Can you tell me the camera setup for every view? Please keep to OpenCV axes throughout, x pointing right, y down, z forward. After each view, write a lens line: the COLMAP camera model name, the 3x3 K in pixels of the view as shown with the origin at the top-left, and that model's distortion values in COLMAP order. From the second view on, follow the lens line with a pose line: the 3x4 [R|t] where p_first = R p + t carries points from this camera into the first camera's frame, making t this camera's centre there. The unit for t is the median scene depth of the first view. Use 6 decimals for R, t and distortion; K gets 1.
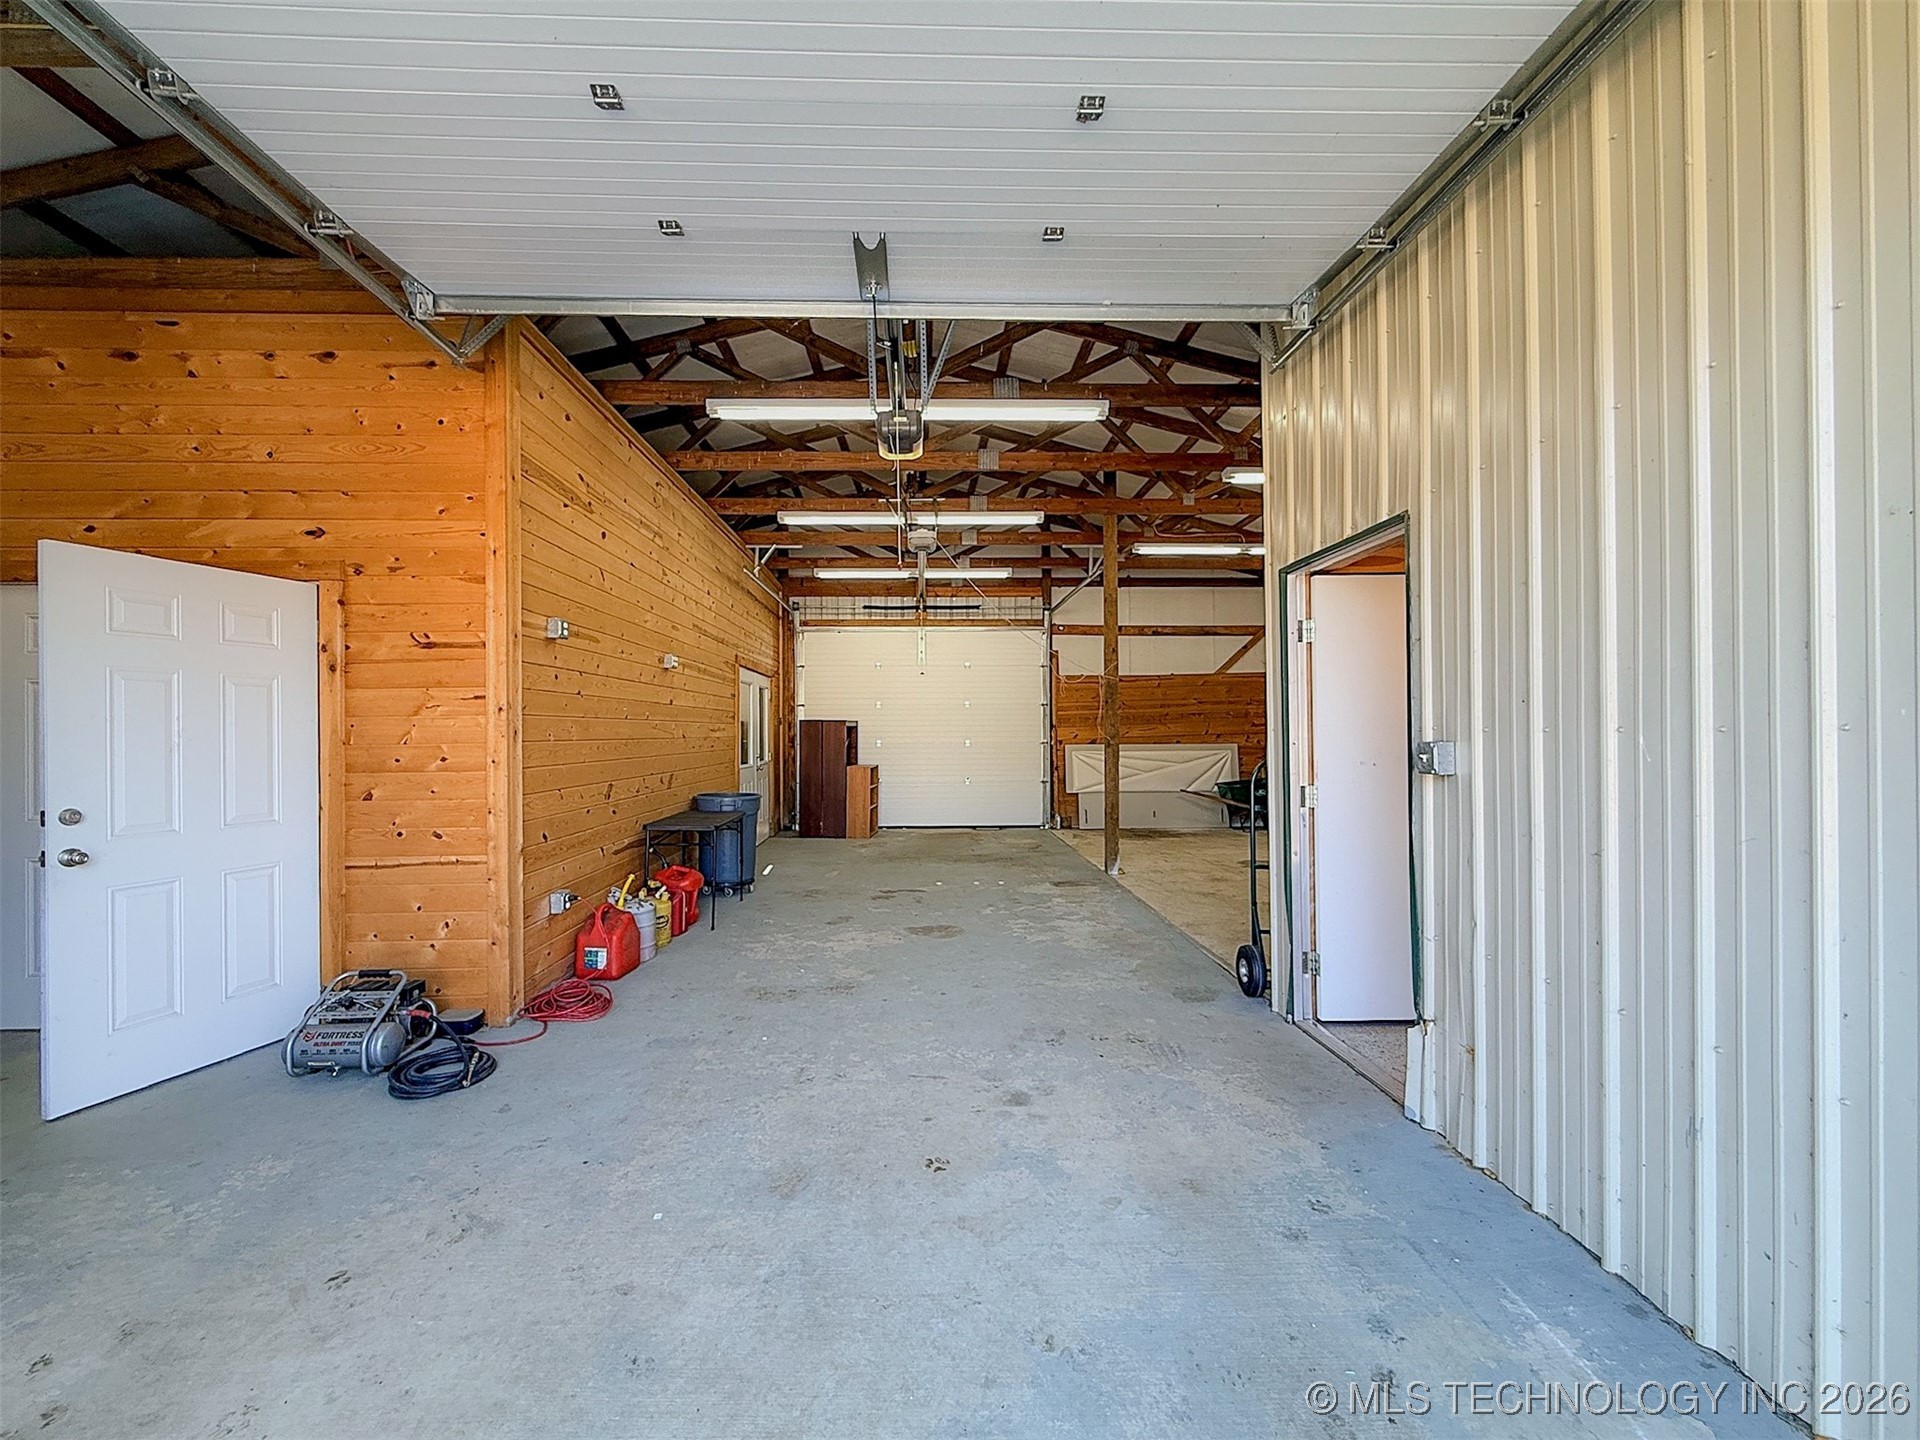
lens RADIAL K [[792.2, 0, 951.5], [0, 792.2, 725.1], [0, 0, 1]] dist [-0.000838, 0.000101]
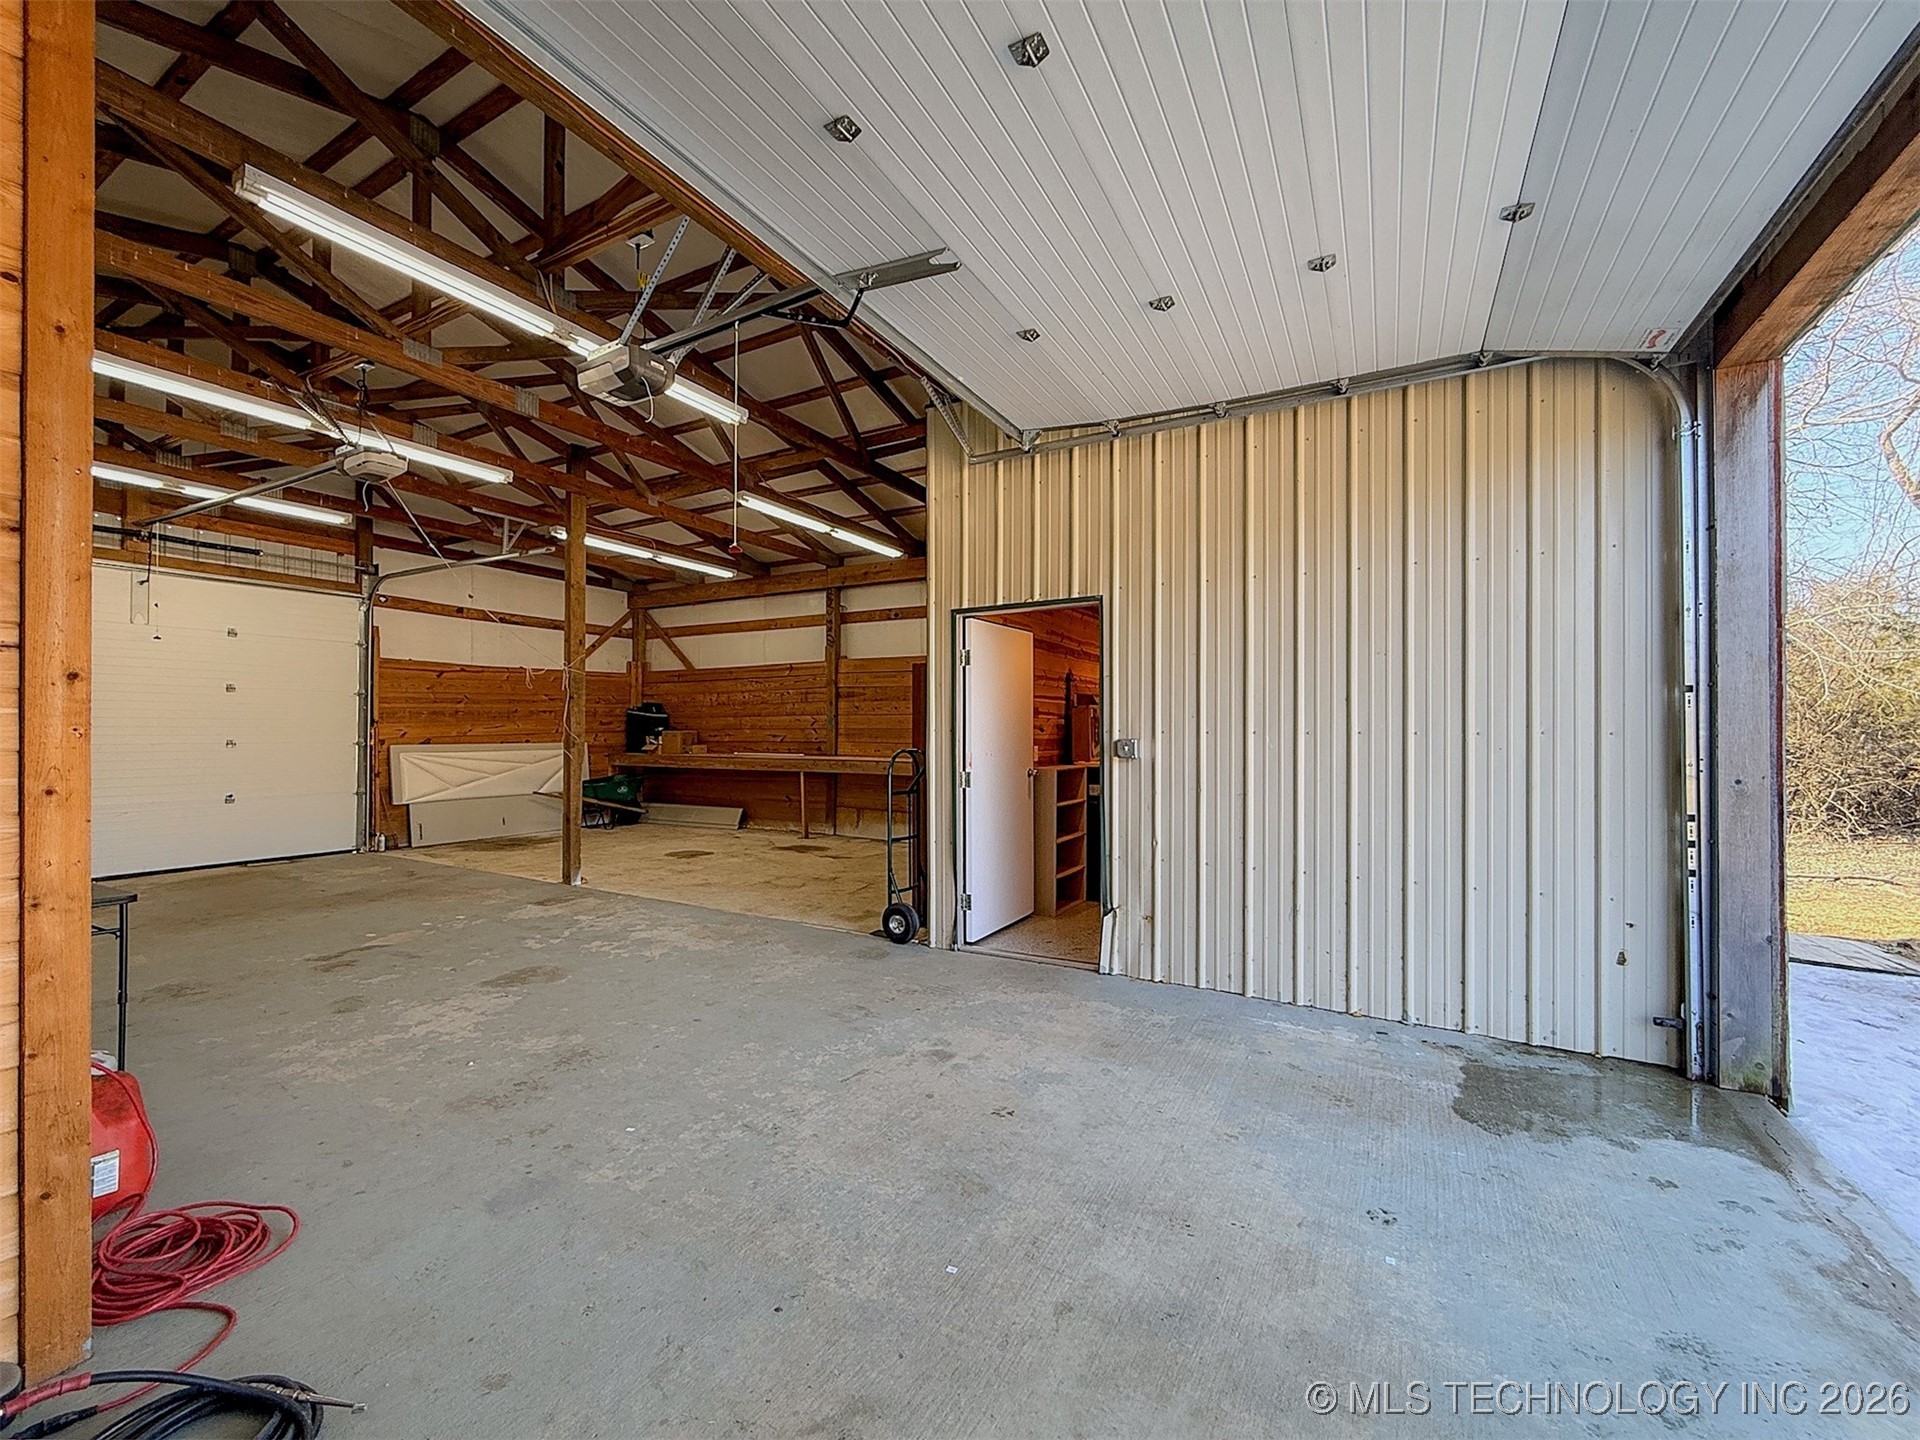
lens RADIAL K [[759.4, 0, 959.6], [0, 759.4, 726.1], [0, 0, 1]] dist [-0.000584, -0.000066]
pose [[0.522314, 0.011102, 0.852681, -0.585364], [-0.014222, 0.999890, -0.004306, 0.002005], [-0.852634, -0.009878, 0.522415, 0.287945]]
